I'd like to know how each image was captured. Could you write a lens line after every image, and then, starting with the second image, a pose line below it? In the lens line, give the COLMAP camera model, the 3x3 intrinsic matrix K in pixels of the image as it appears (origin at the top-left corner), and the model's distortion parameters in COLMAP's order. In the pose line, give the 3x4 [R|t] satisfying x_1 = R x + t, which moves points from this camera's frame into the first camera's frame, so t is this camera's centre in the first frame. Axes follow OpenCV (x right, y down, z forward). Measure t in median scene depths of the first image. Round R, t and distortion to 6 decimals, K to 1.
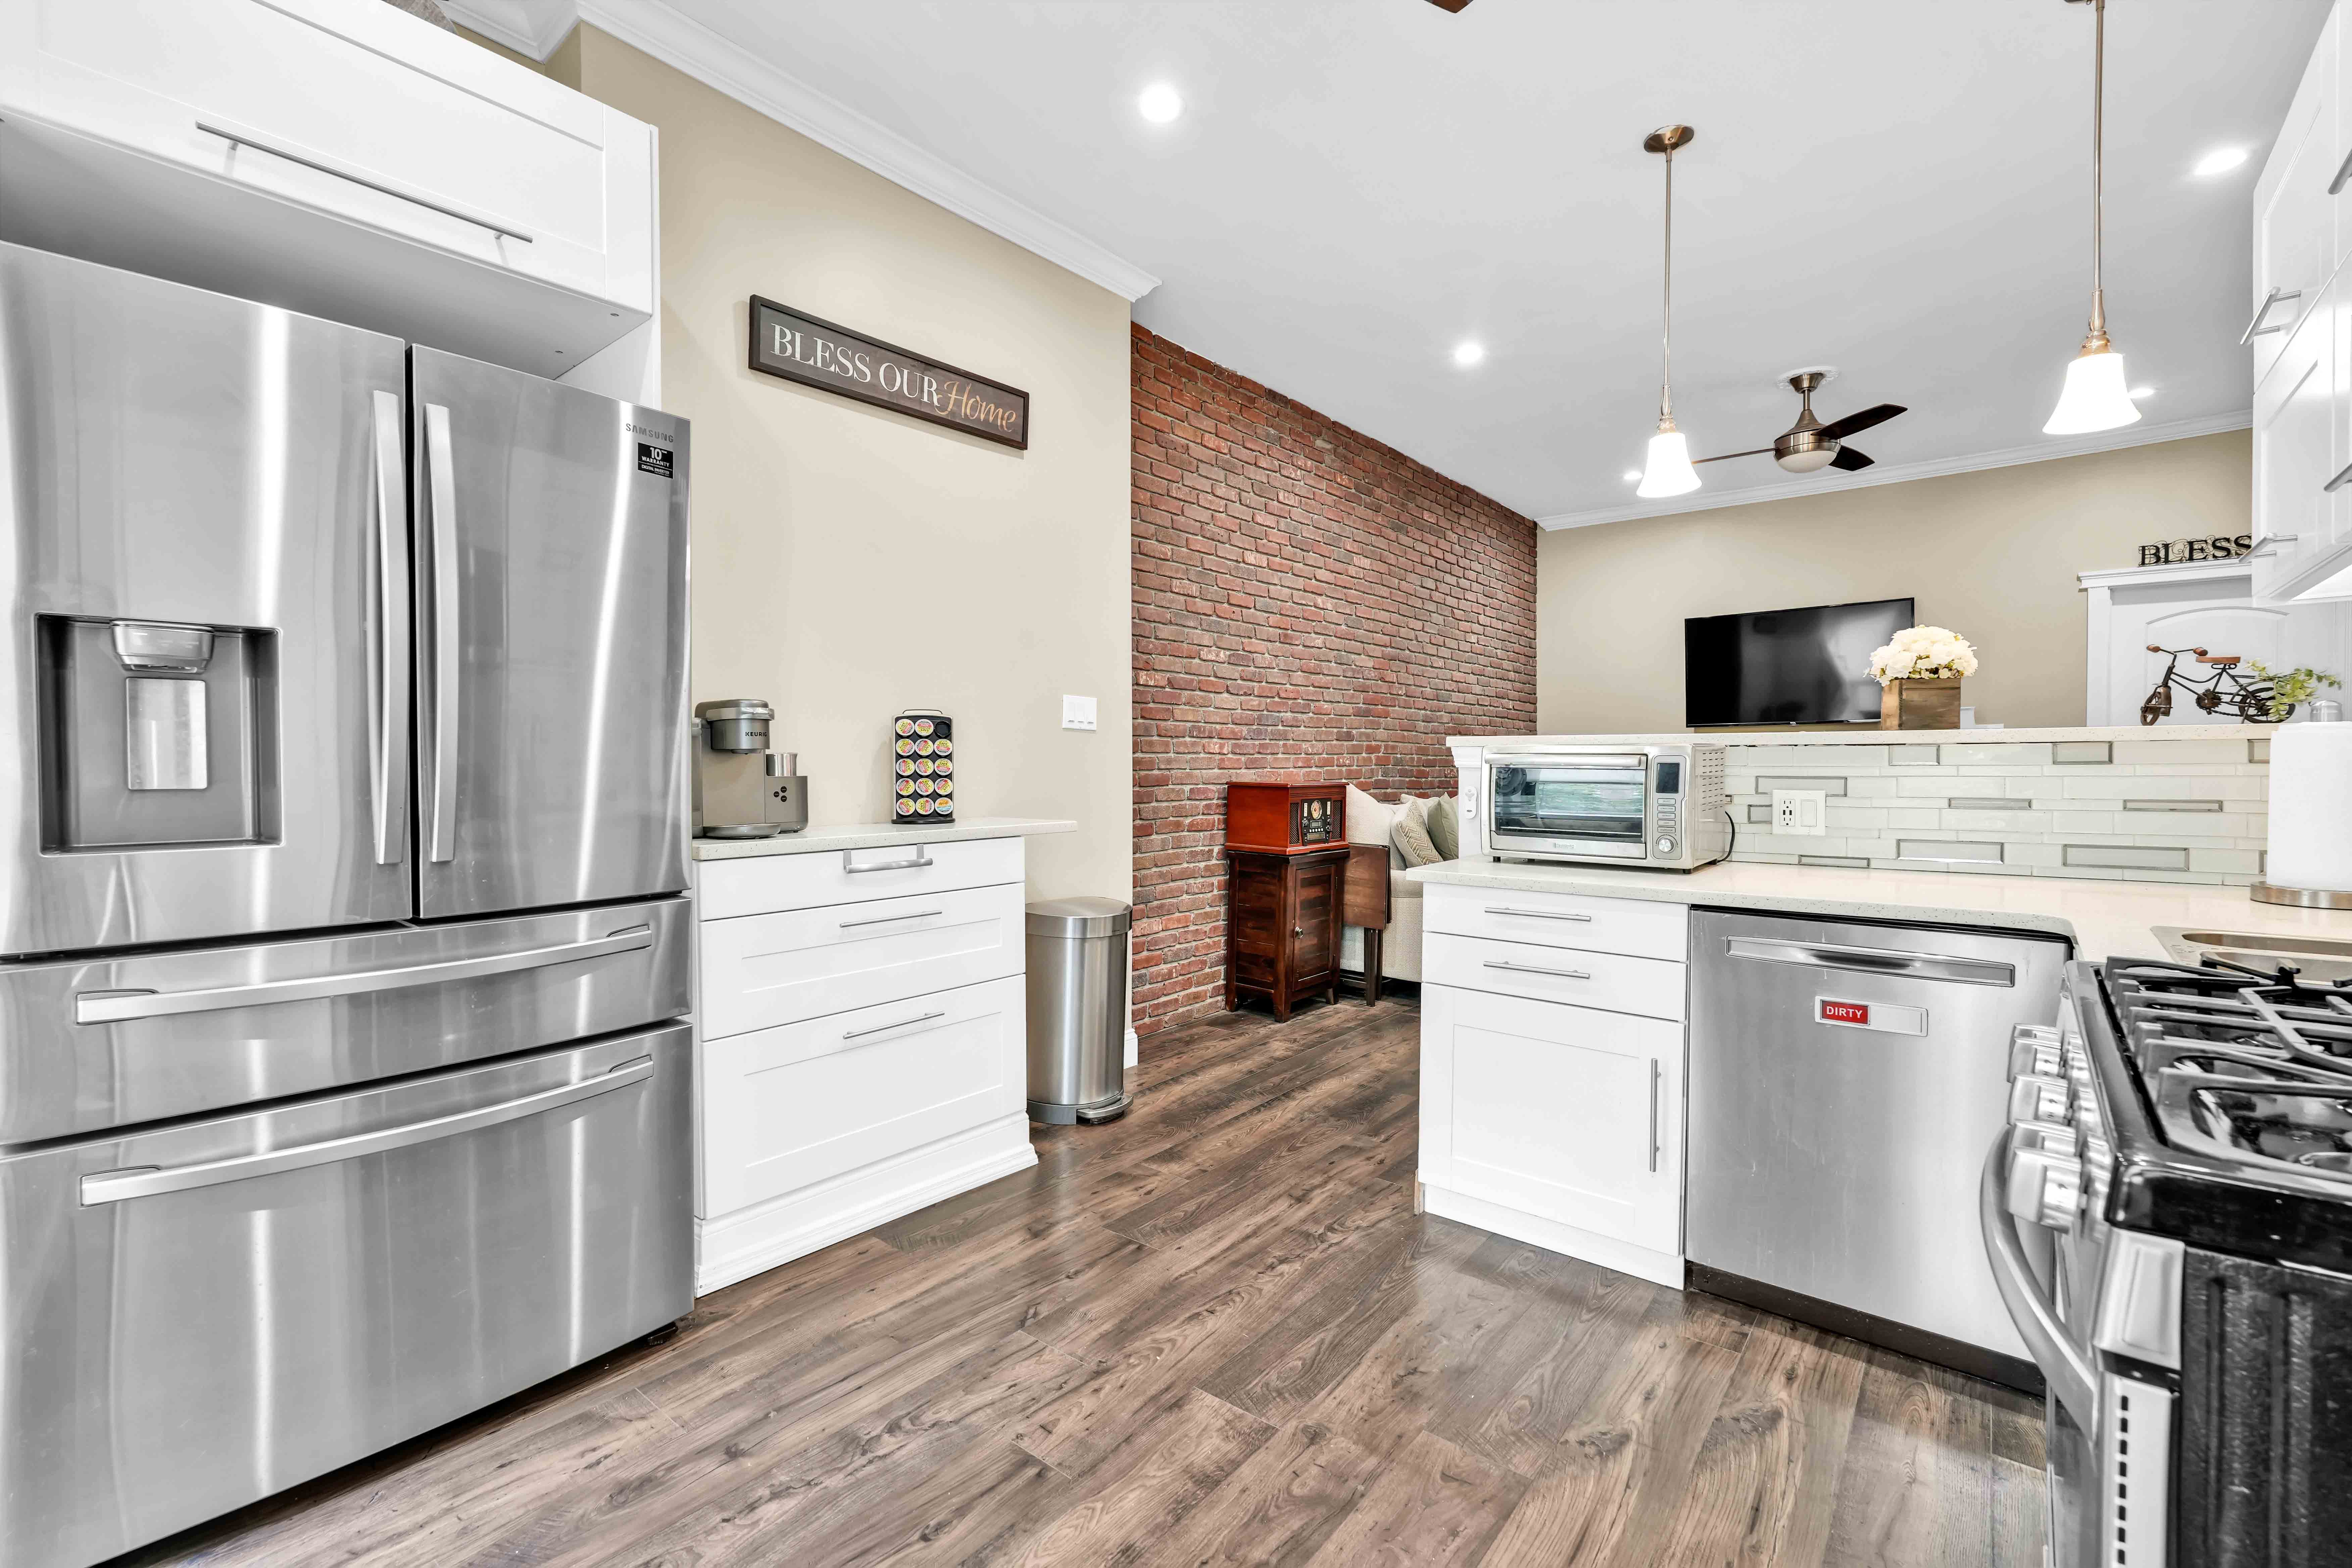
lens RADIAL K [[1026.1, 0, 1172.0], [0, 1026.1, 784.0], [0, 0, 1]] dist [-0.011801, 0.006070]
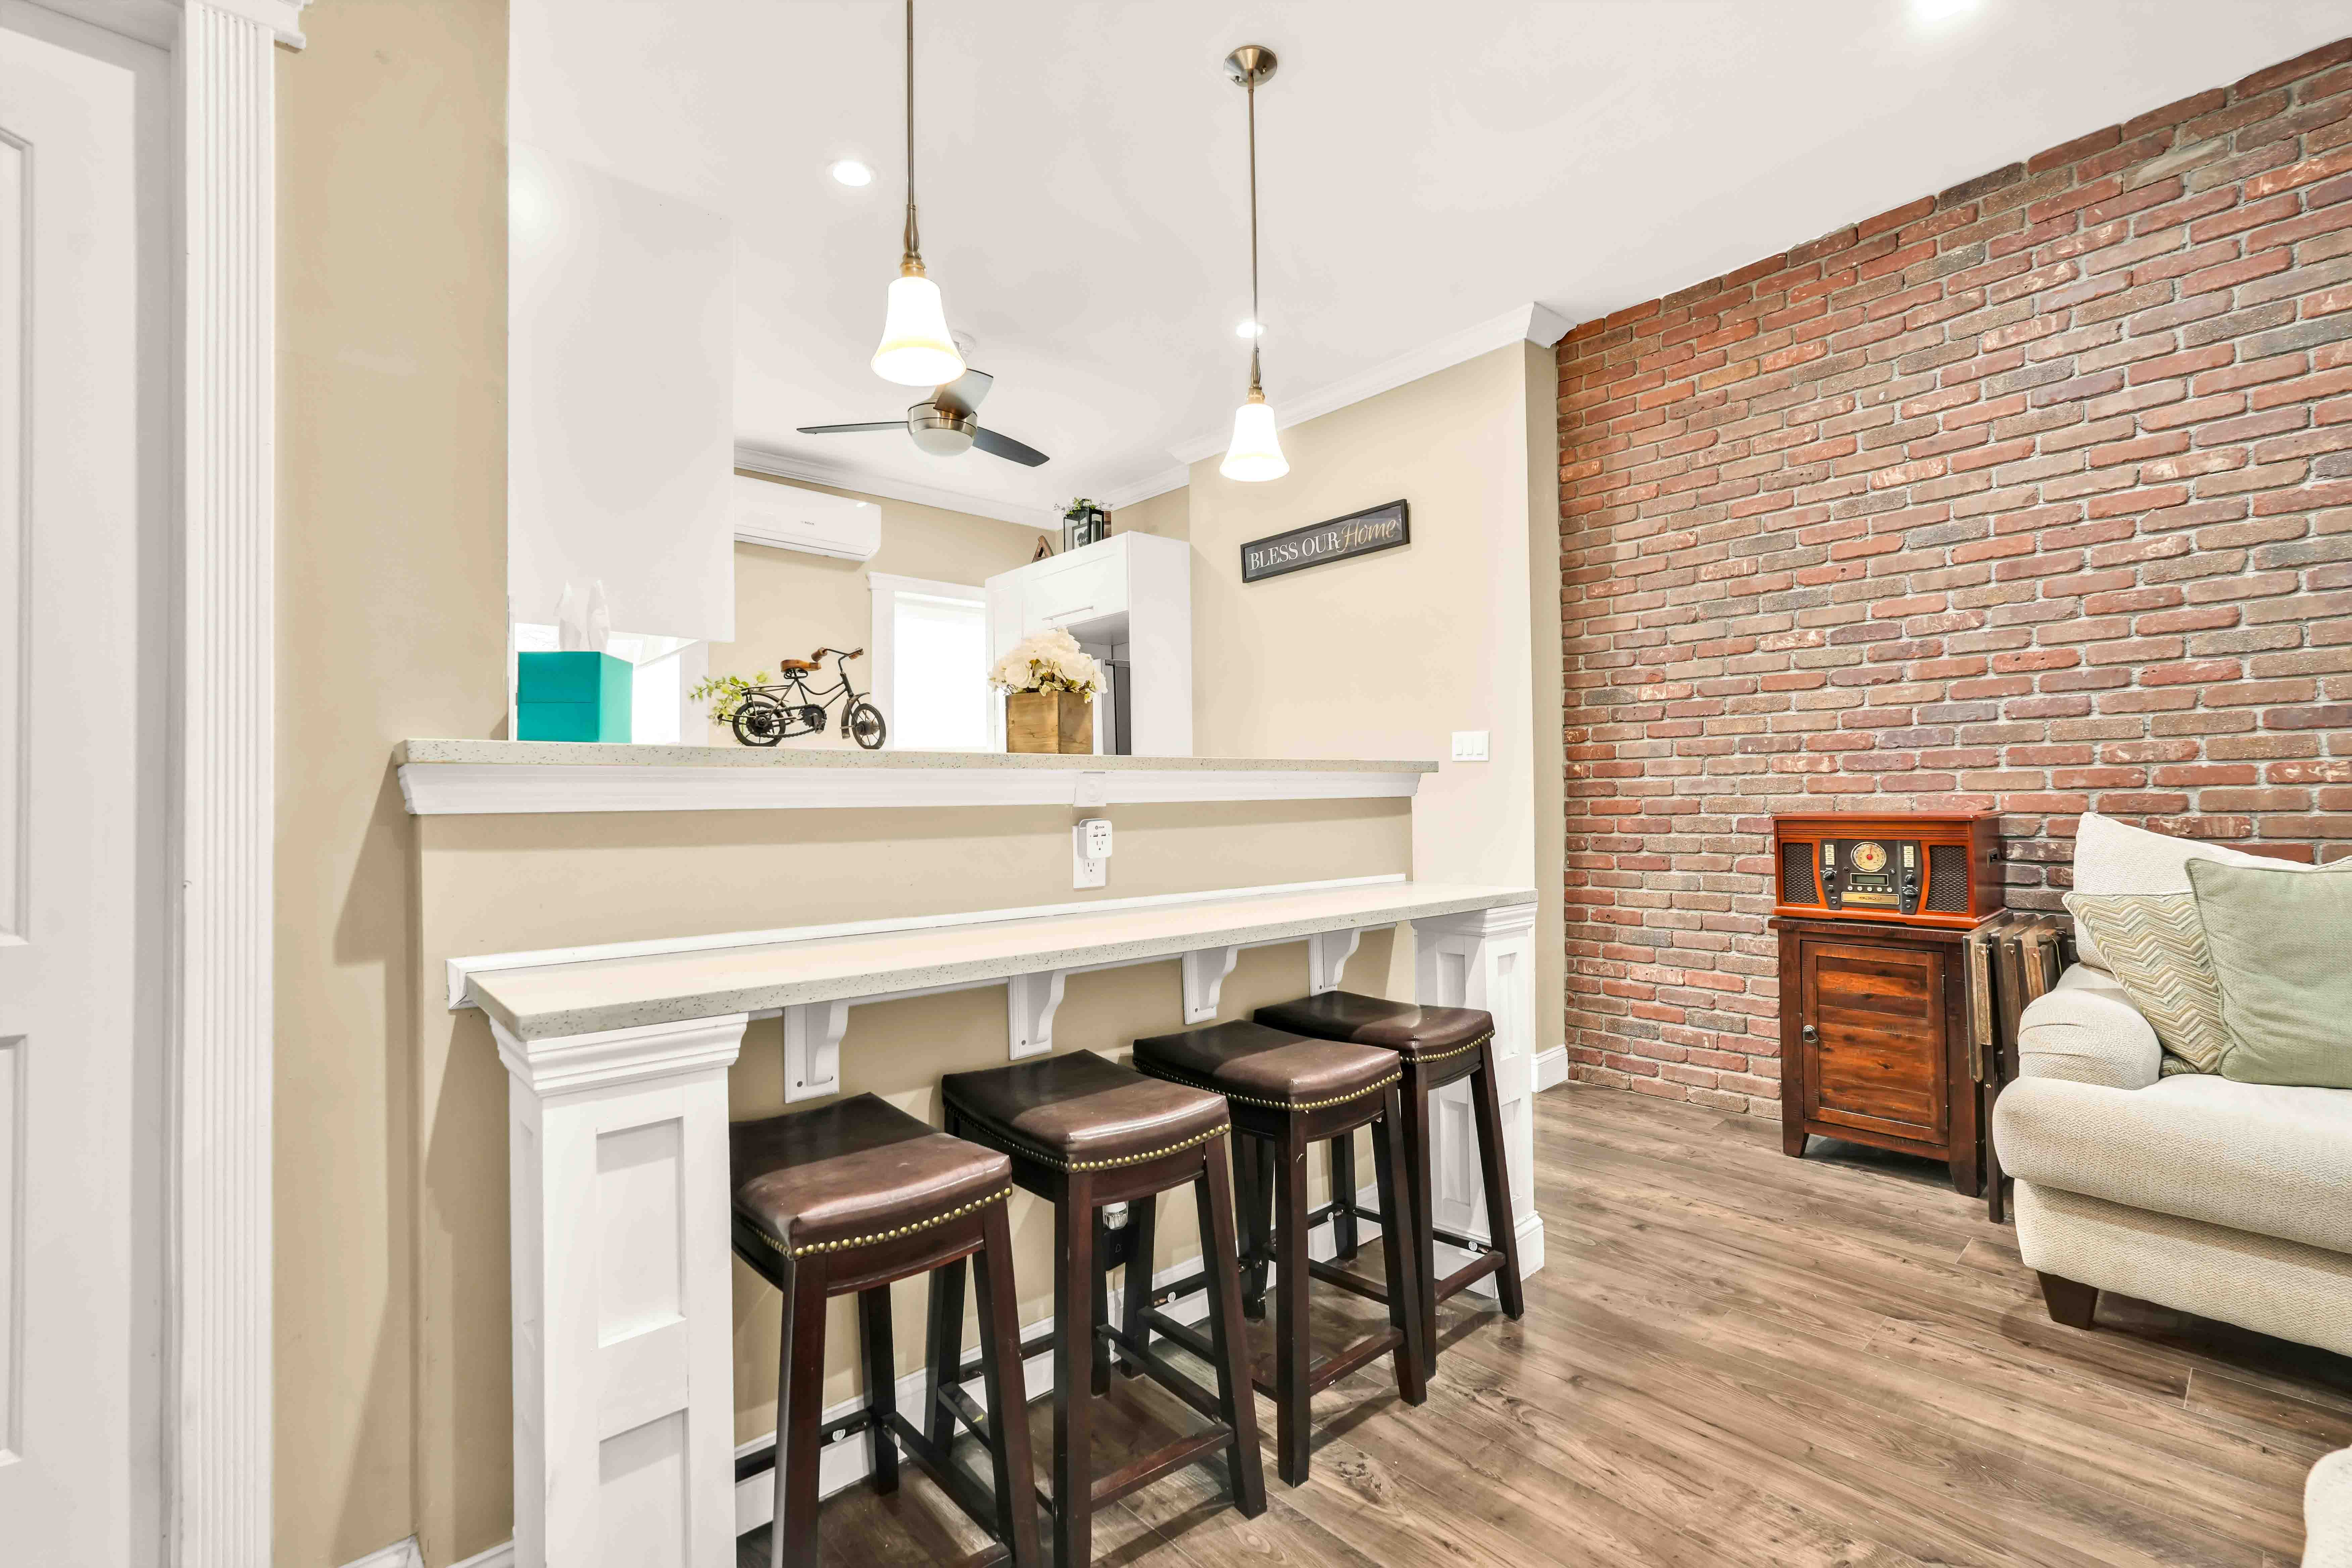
lens RADIAL K [[1026.1, 0, 1172.0], [0, 1026.1, 784.0], [0, 0, 1]] dist [-0.011801, 0.006070]
pose [[-0.154106, -0.012790, -0.987972, 0.741584], [-0.006734, 0.999907, -0.011894, -0.008487], [0.988031, 0.004820, -0.154177, 0.592011]]
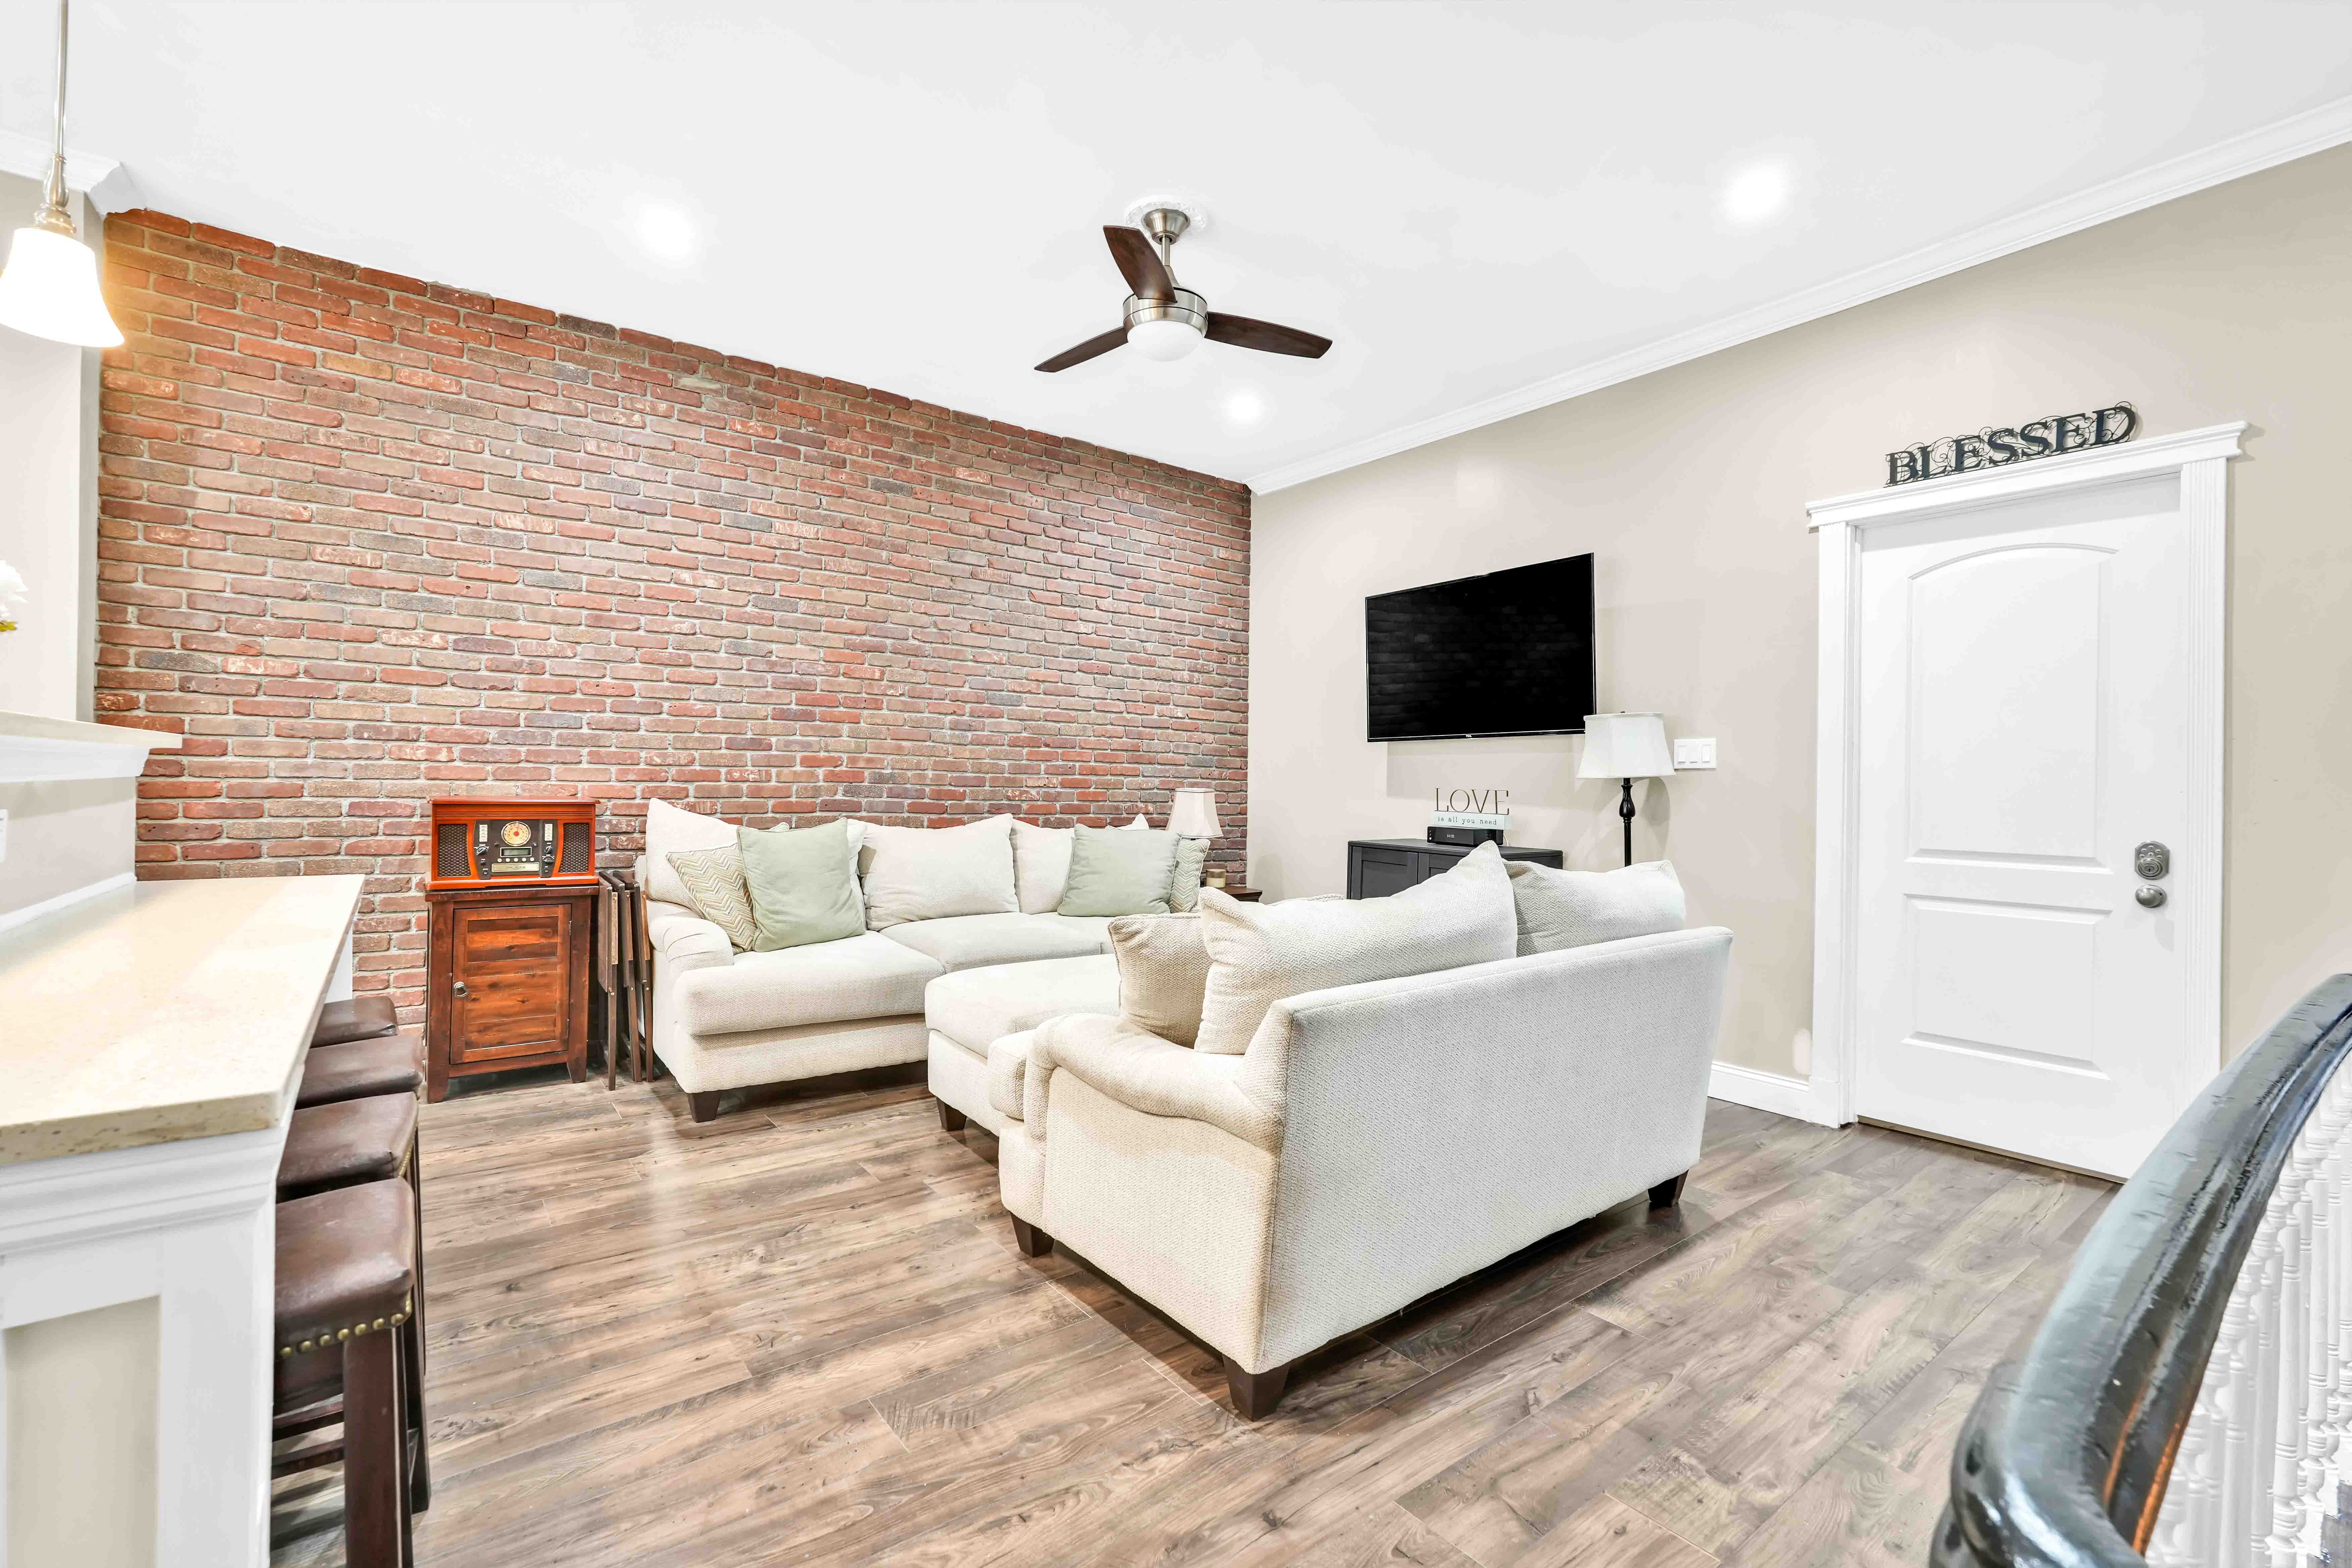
lens RADIAL K [[1026.1, 0, 1172.0], [0, 1026.1, 784.0], [0, 0, 1]] dist [-0.011801, 0.006070]
pose [[0.972533, 0.019095, -0.231980, 0.716548], [-0.024098, 0.999534, -0.018749, -0.009017], [0.231514, 0.023824, 0.972540, 0.313815]]
